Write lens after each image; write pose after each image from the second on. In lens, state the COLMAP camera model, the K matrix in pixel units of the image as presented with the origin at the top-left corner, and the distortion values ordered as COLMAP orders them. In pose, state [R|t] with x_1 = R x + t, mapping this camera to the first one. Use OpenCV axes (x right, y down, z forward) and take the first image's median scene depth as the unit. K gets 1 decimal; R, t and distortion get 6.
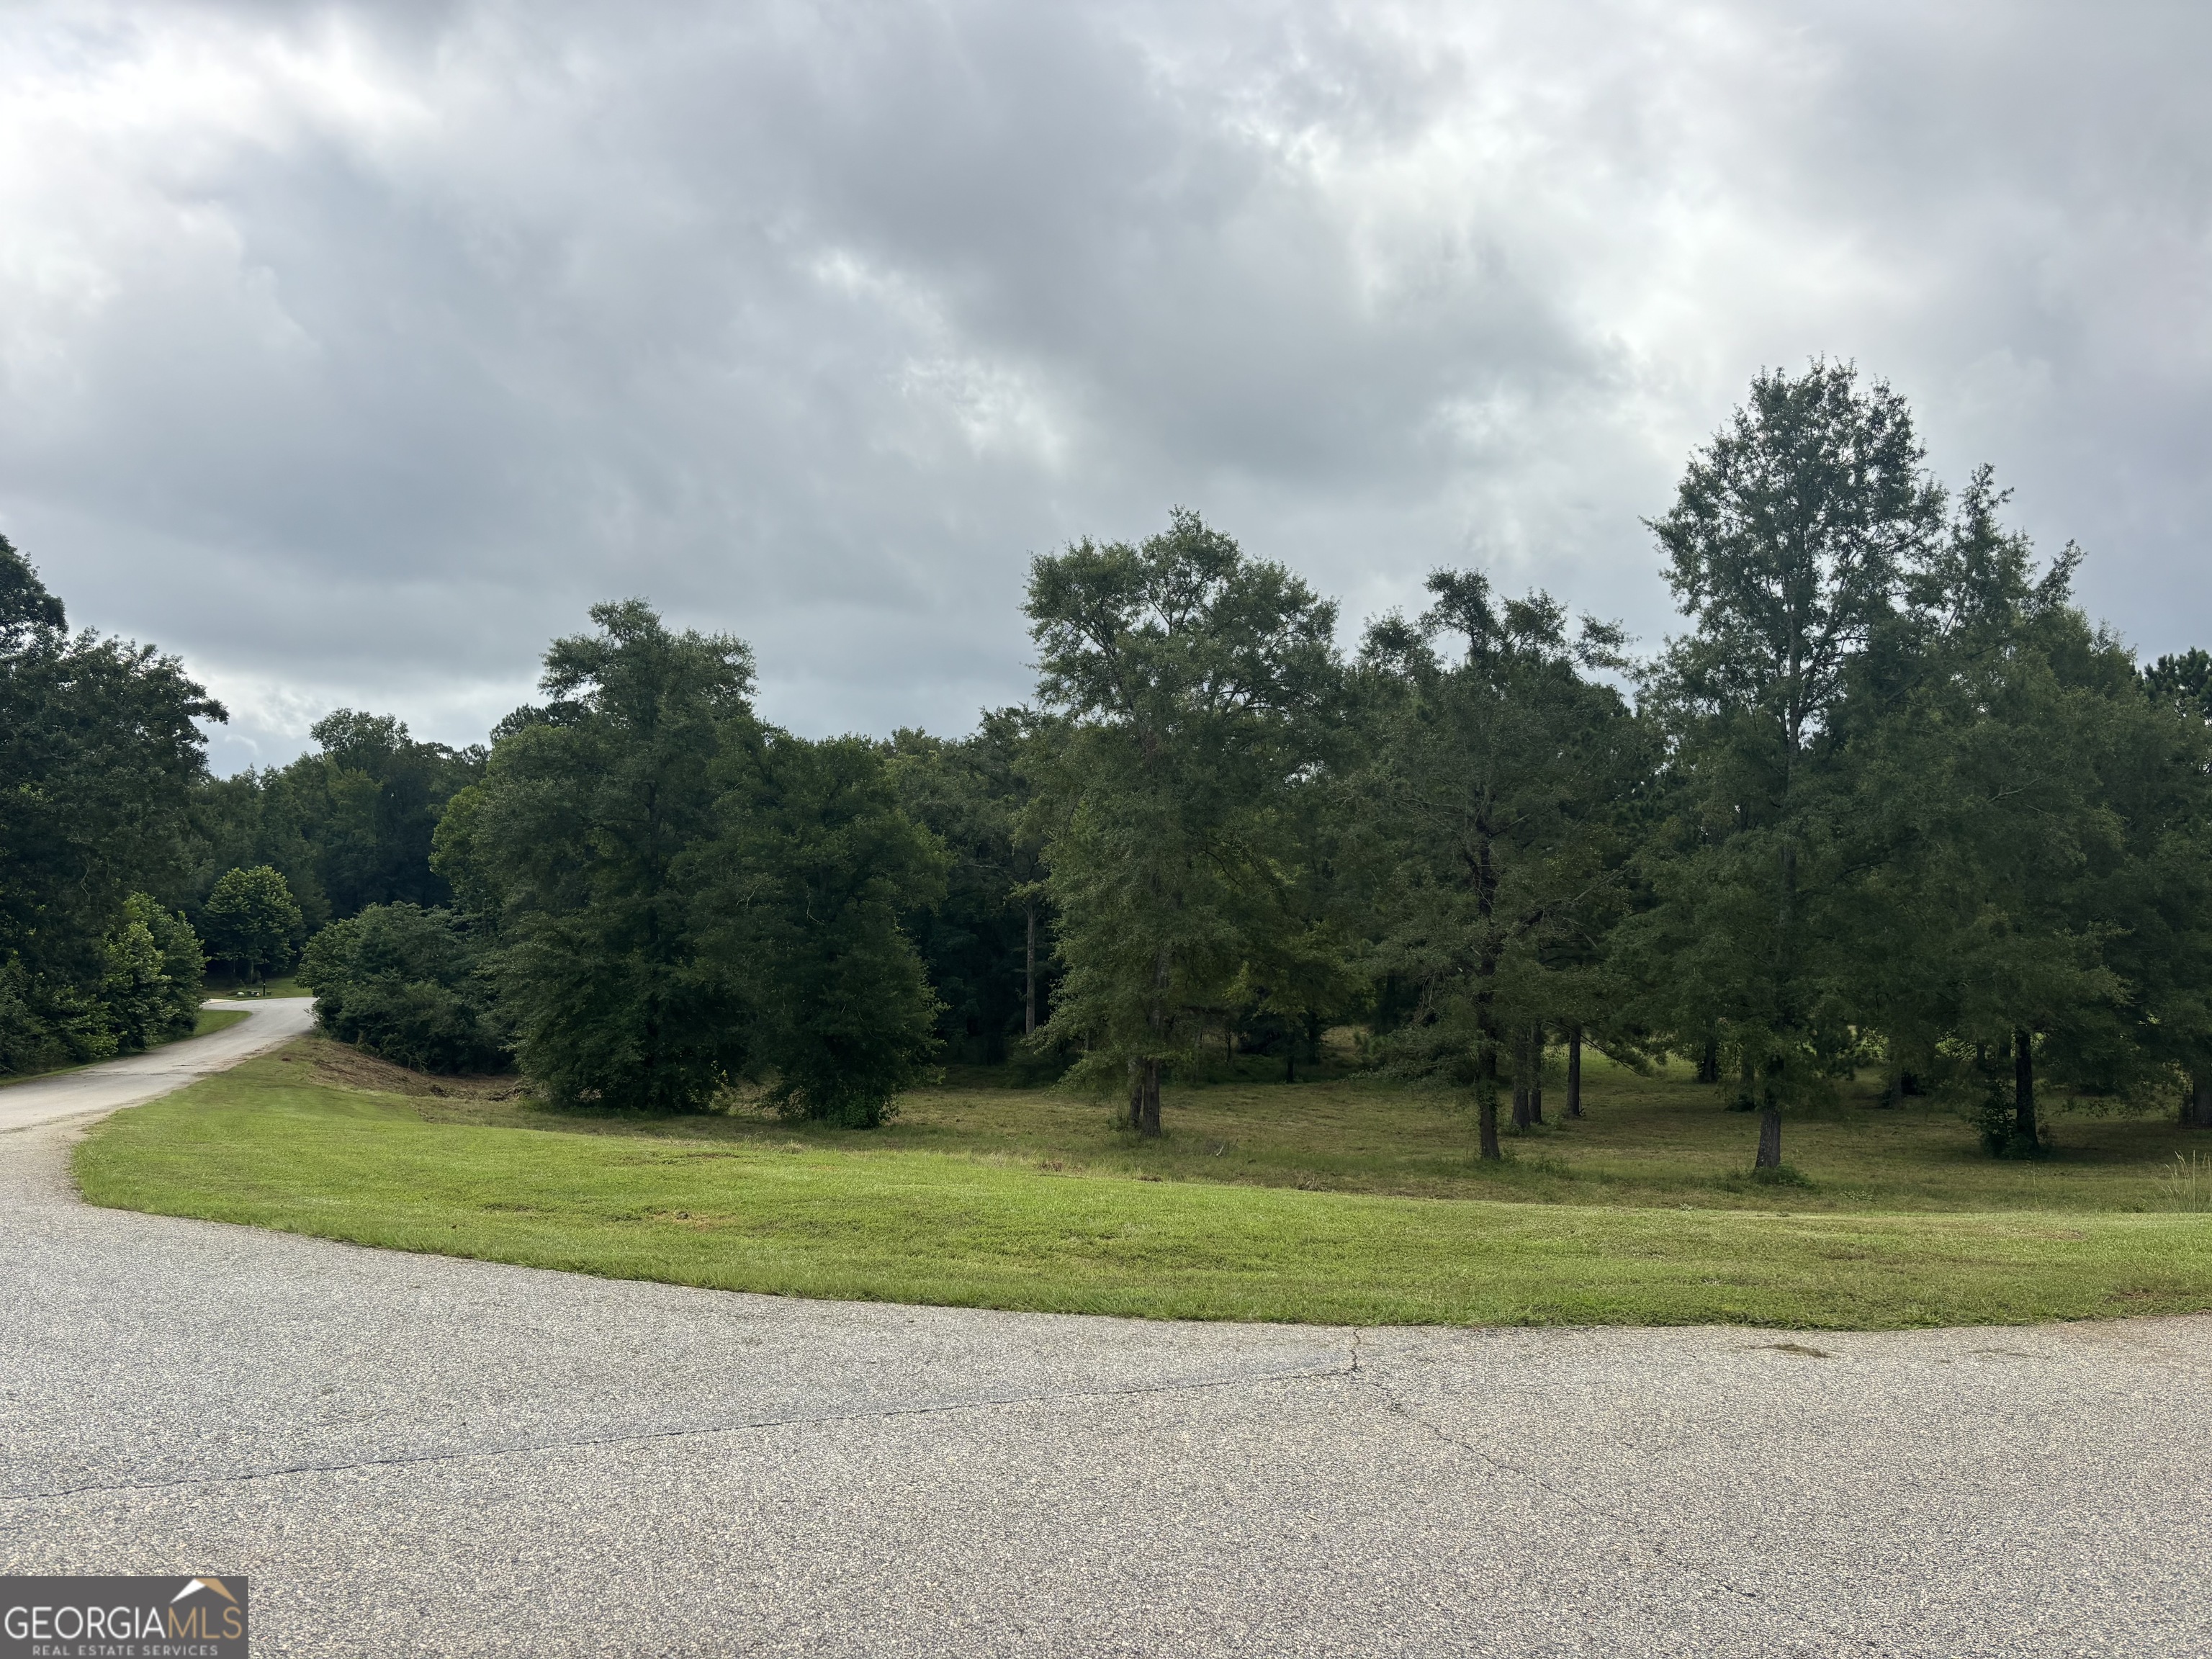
lens RADIAL K [[1659.6, 0, 1100.0], [0, 1659.6, 838.1], [0, 0, 1]] dist [-0.000445, -0.000363]
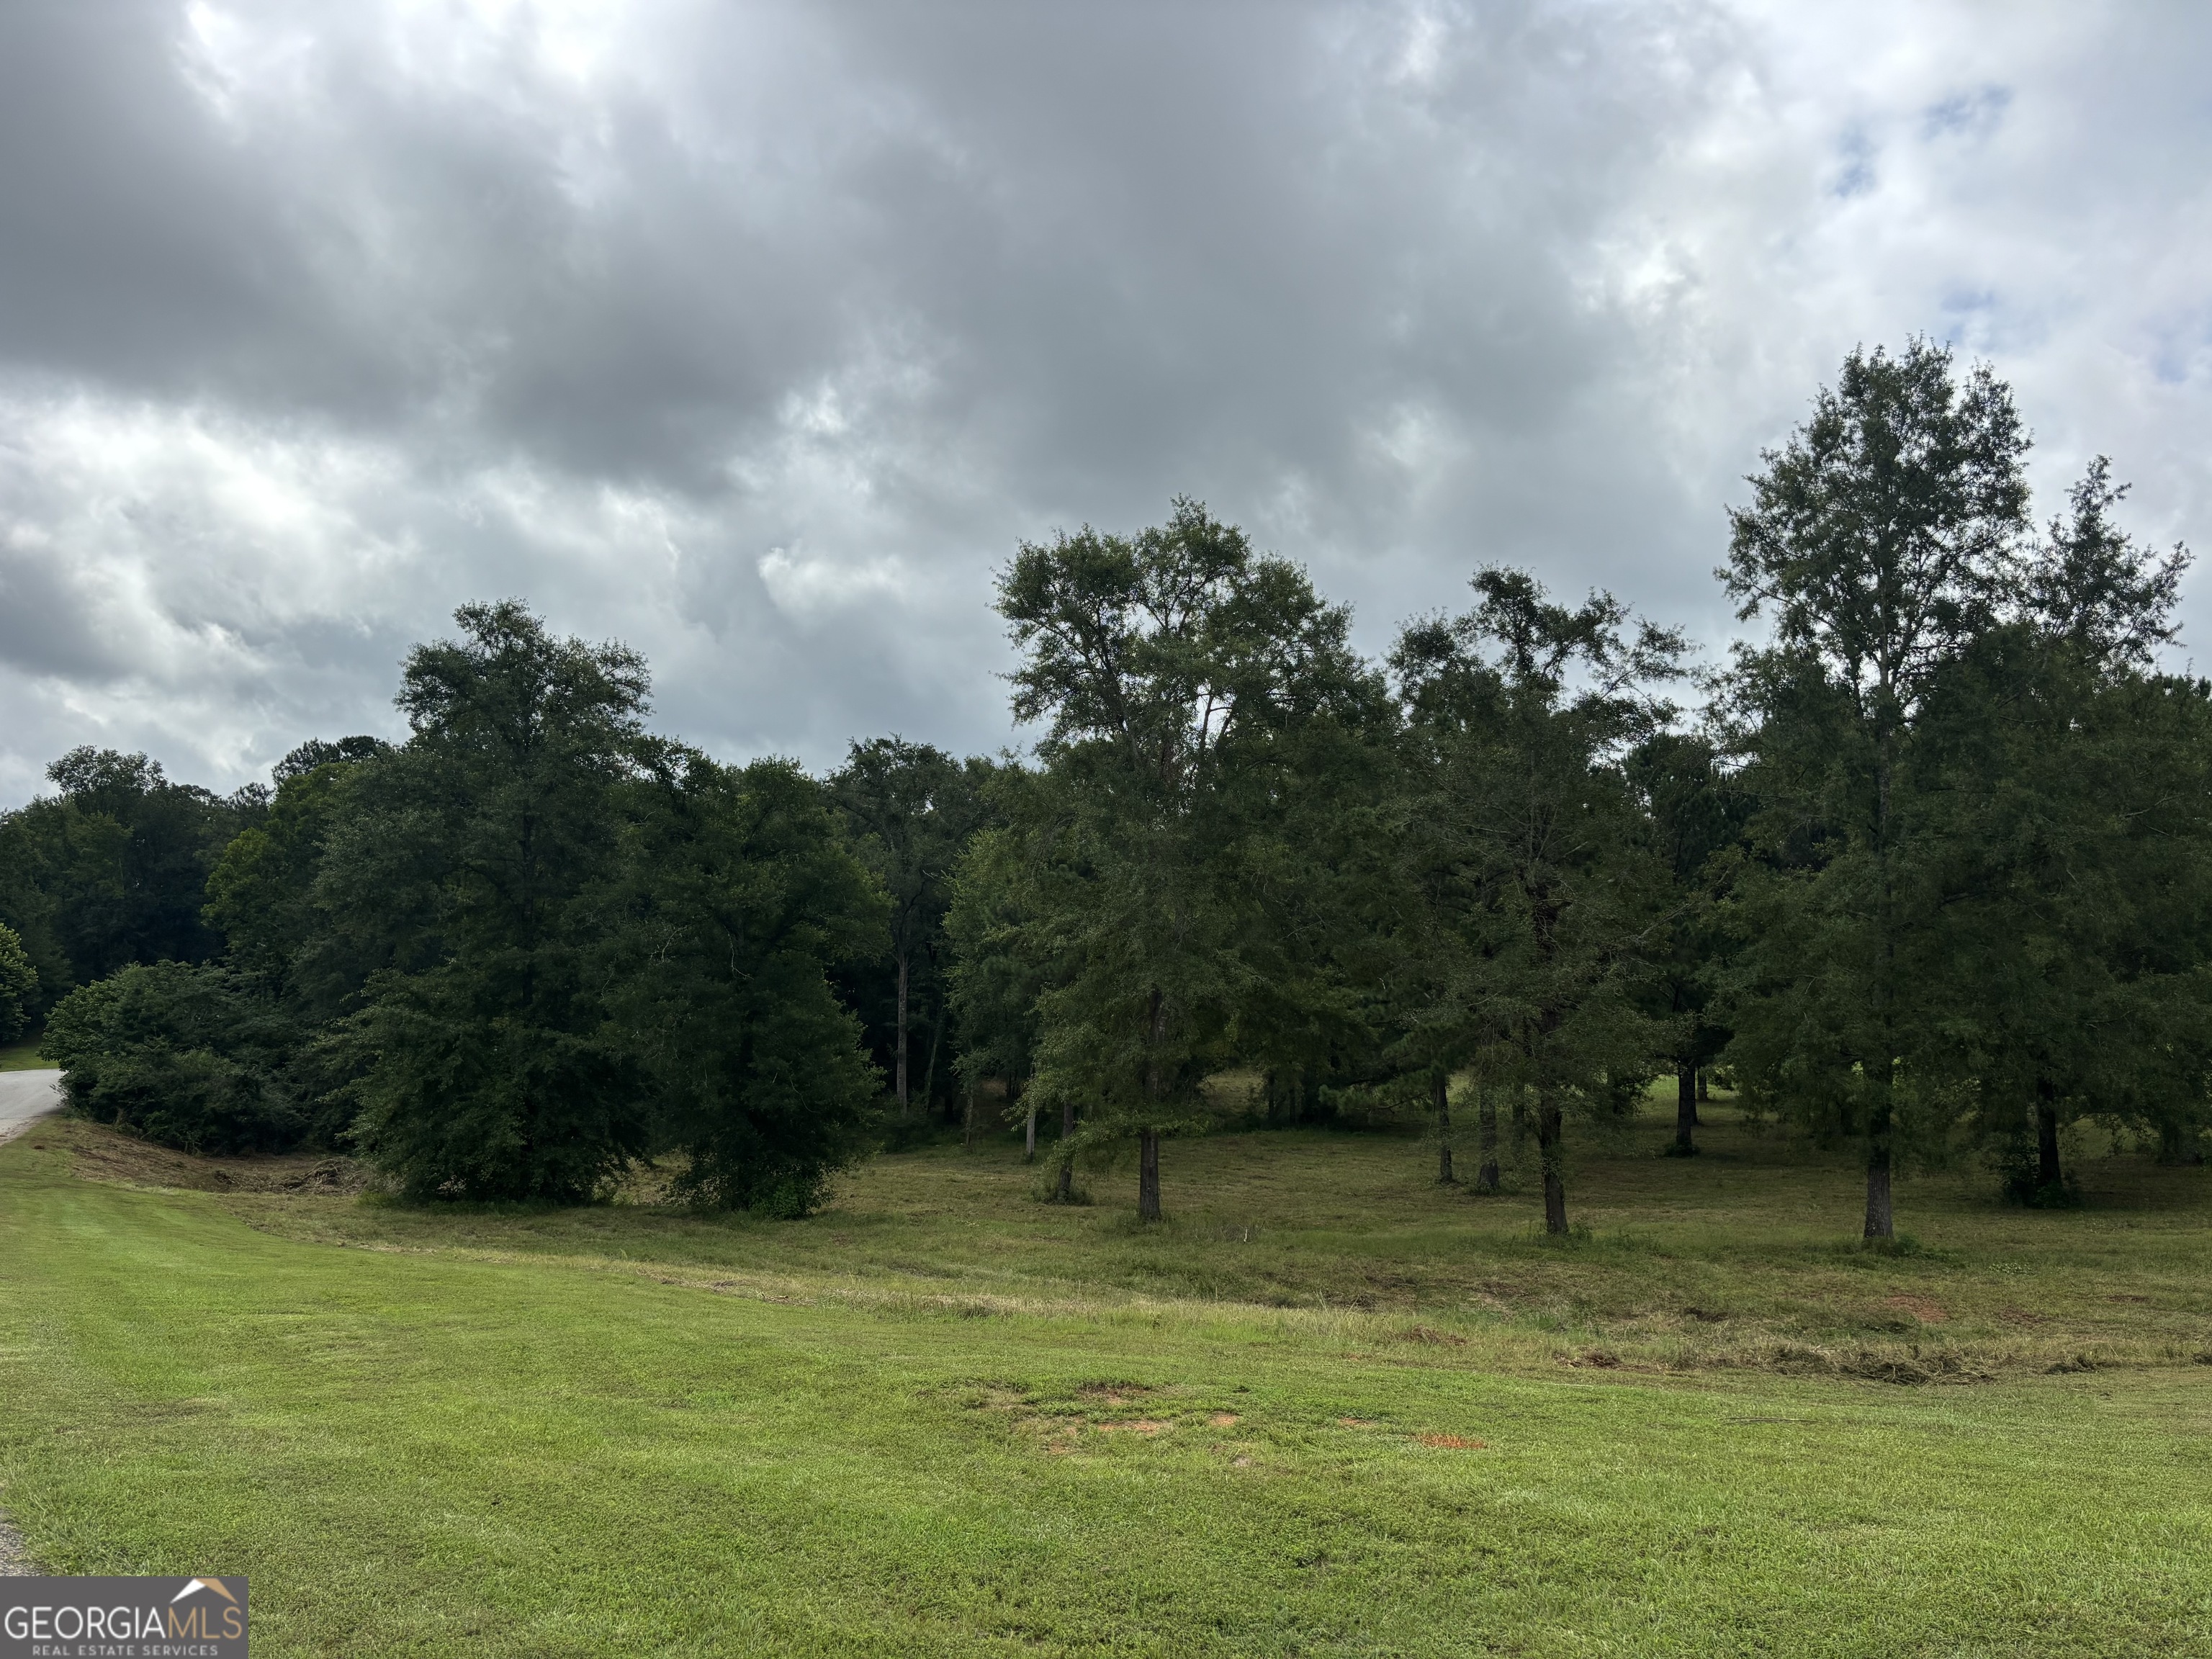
lens RADIAL K [[1659.6, 0, 1112.6], [0, 1659.6, 822.4], [0, 0, 1]] dist [-0.000445, -0.000363]
pose [[0.990794, -0.003990, 0.135316, -0.092937], [0.008978, 0.999302, -0.036274, 0.004056], [-0.135077, 0.037155, 0.990138, 0.121131]]
